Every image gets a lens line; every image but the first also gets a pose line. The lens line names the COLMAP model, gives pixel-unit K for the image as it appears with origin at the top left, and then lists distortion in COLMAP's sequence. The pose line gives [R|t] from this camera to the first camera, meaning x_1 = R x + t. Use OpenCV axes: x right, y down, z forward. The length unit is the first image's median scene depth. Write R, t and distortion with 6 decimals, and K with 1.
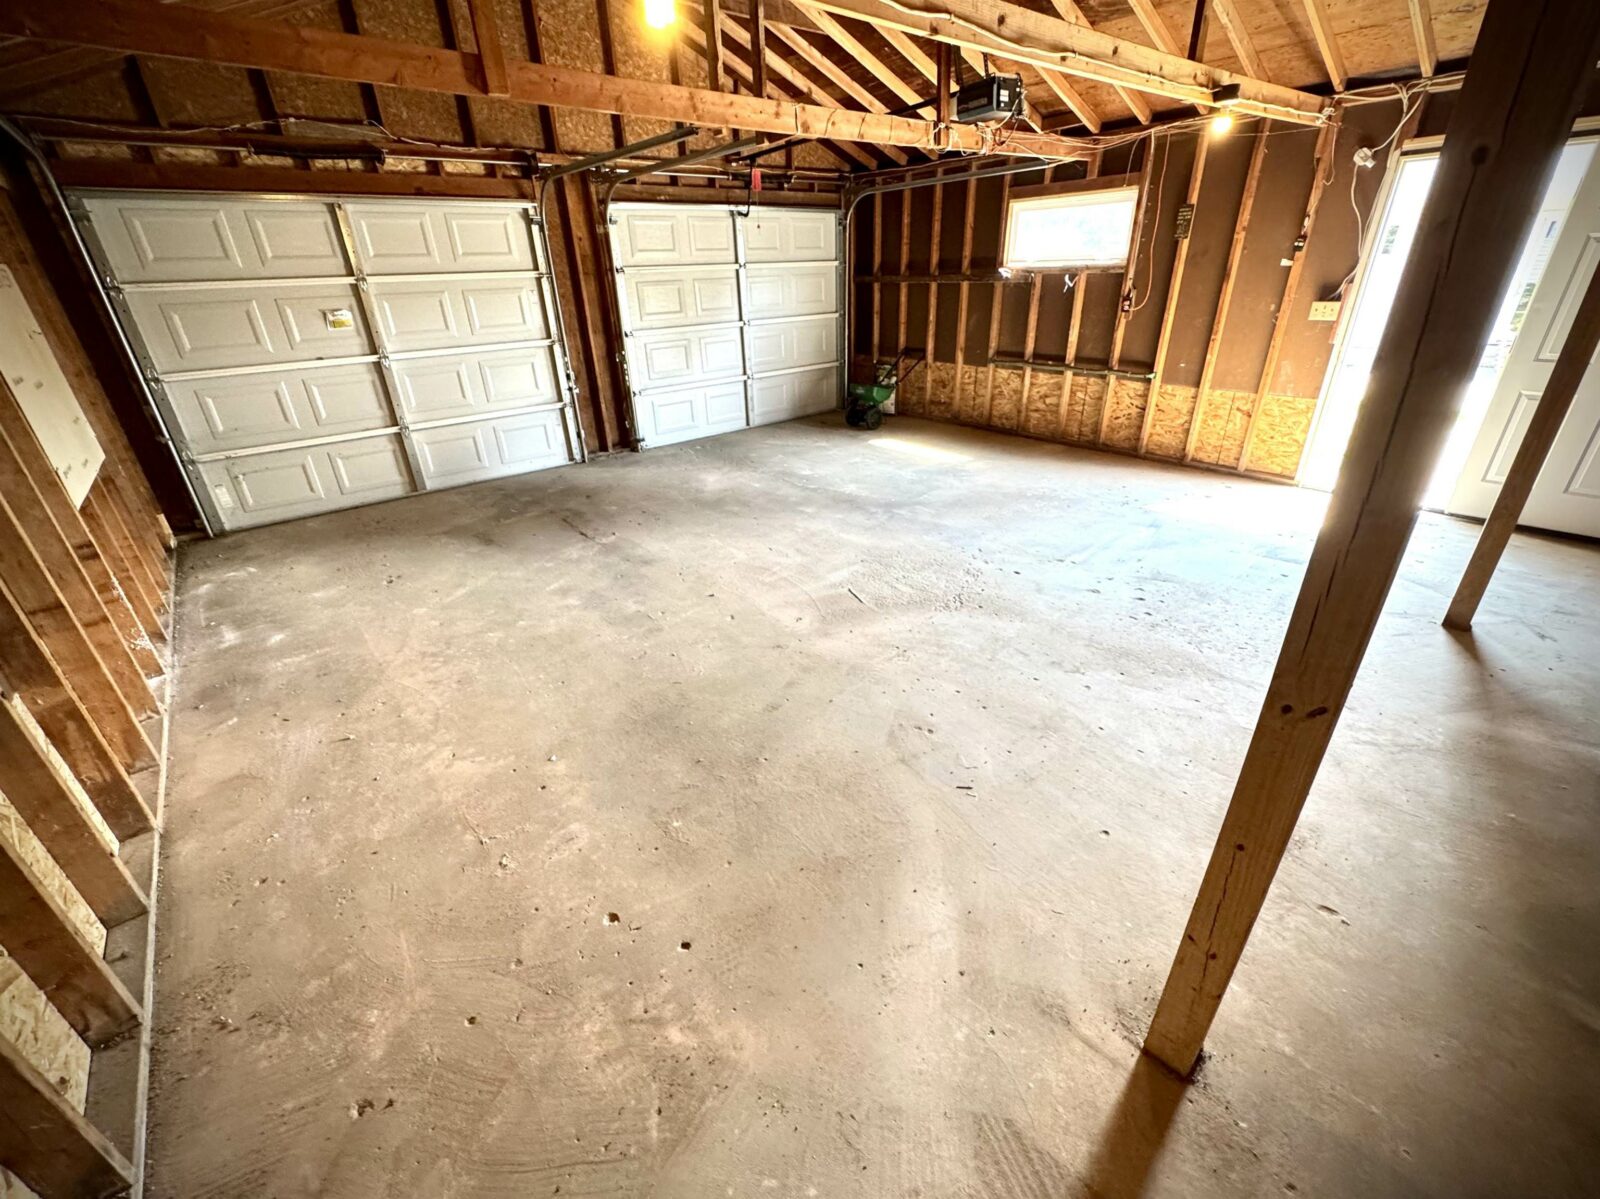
lens RADIAL K [[645.9, 0, 800.0], [0, 645.9, 599.5], [0, 0, 1]] dist [-0.001245, 0.000208]
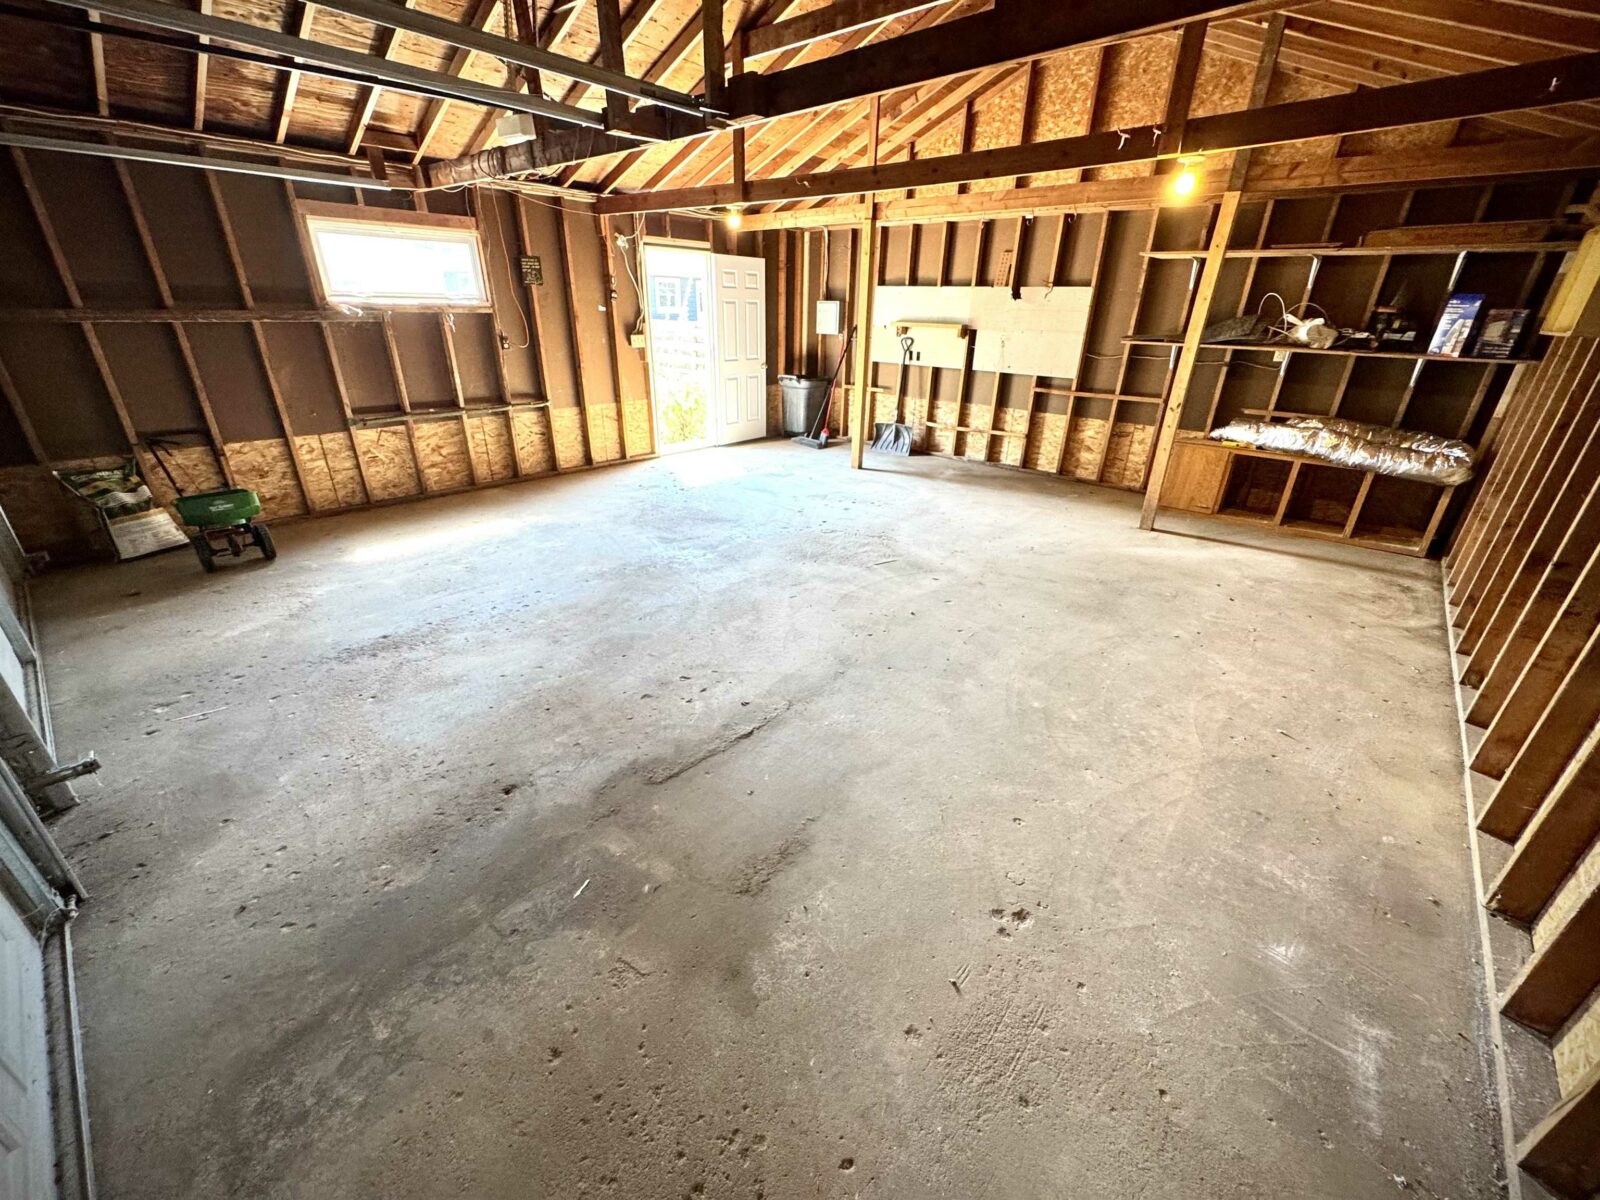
lens RADIAL K [[658.5, 0, 749.8], [0, 658.5, 629.5], [0, 0, 1]] dist [-0.002813, -0.000642]
pose [[-0.124252, -0.412014, 0.902666, -0.825171], [0.440198, 0.792405, 0.422280, -0.422750], [-0.889262, 0.449821, 0.082909, 0.889825]]
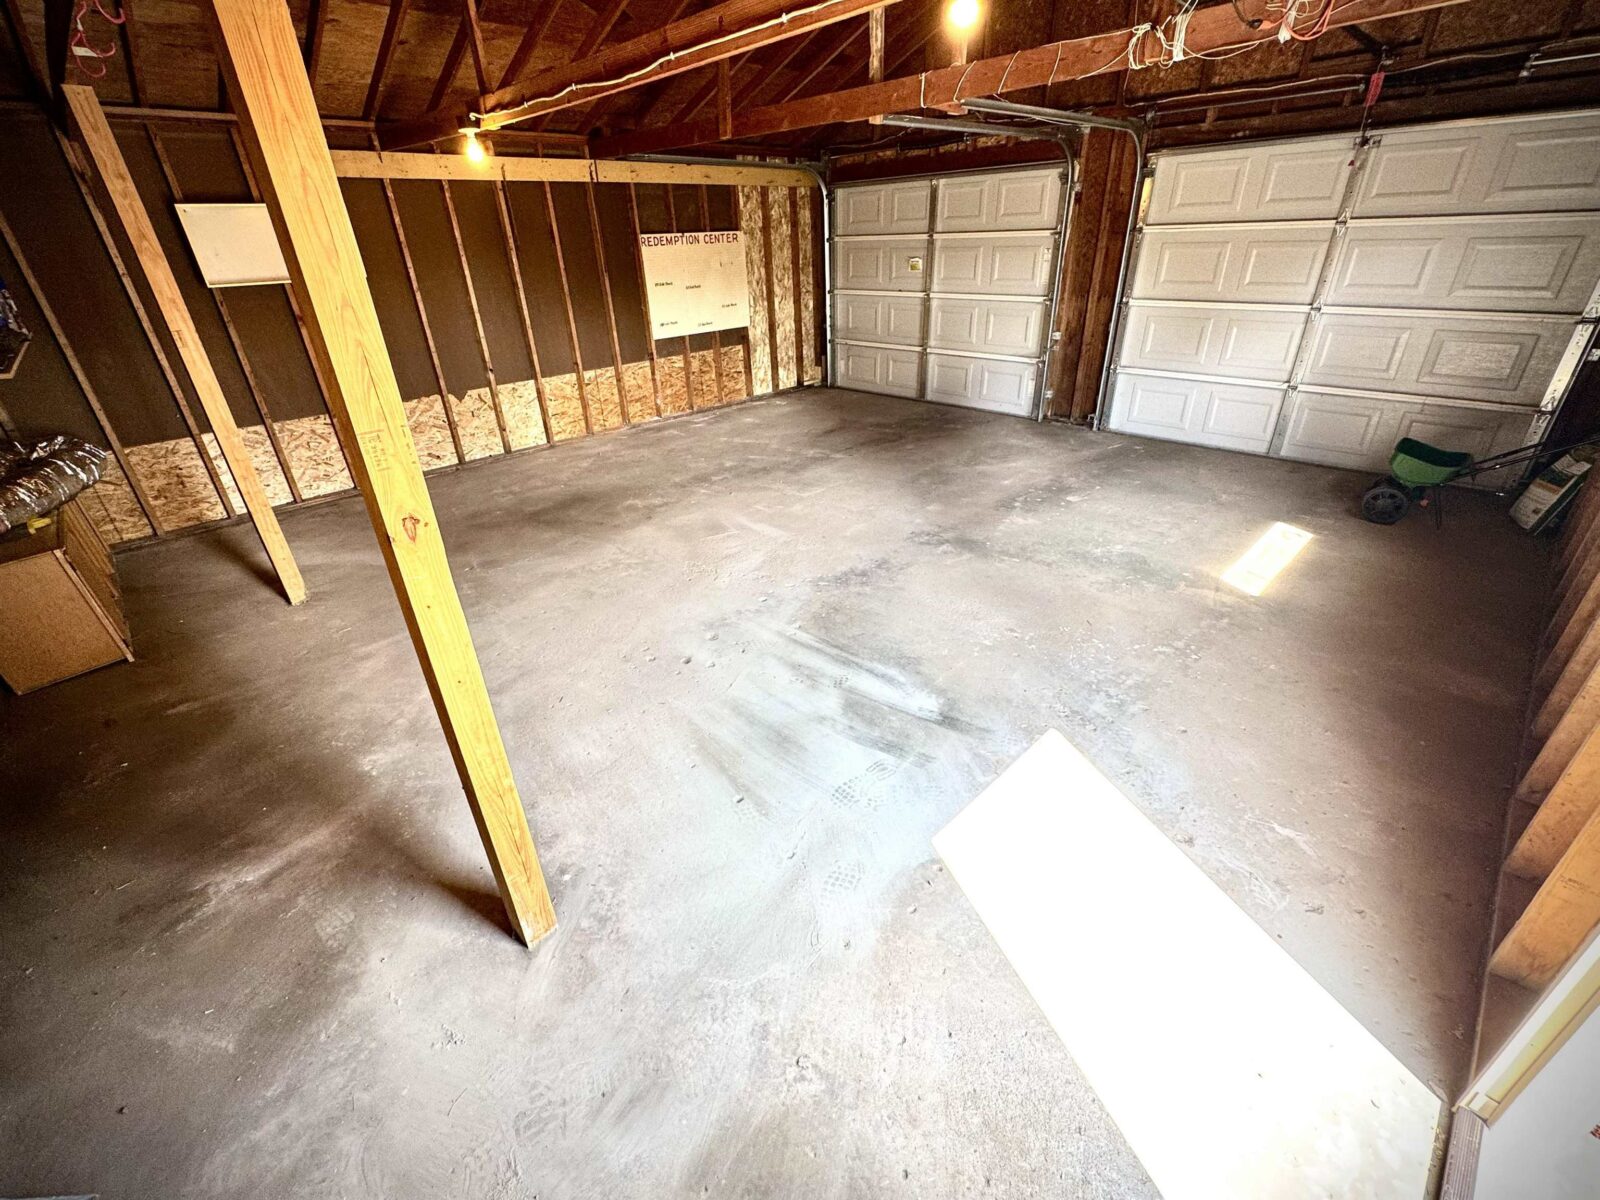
lens RADIAL K [[645.9, 0, 800.0], [0, 645.9, 600.0], [0, 0, 1]] dist [-0.001245, 0.000208]
pose [[0.115756, 0.515361, -0.849119, 0.894890], [-0.426208, 0.797938, 0.426195, -0.363879], [0.897189, 0.312567, 0.312016, 0.595657]]
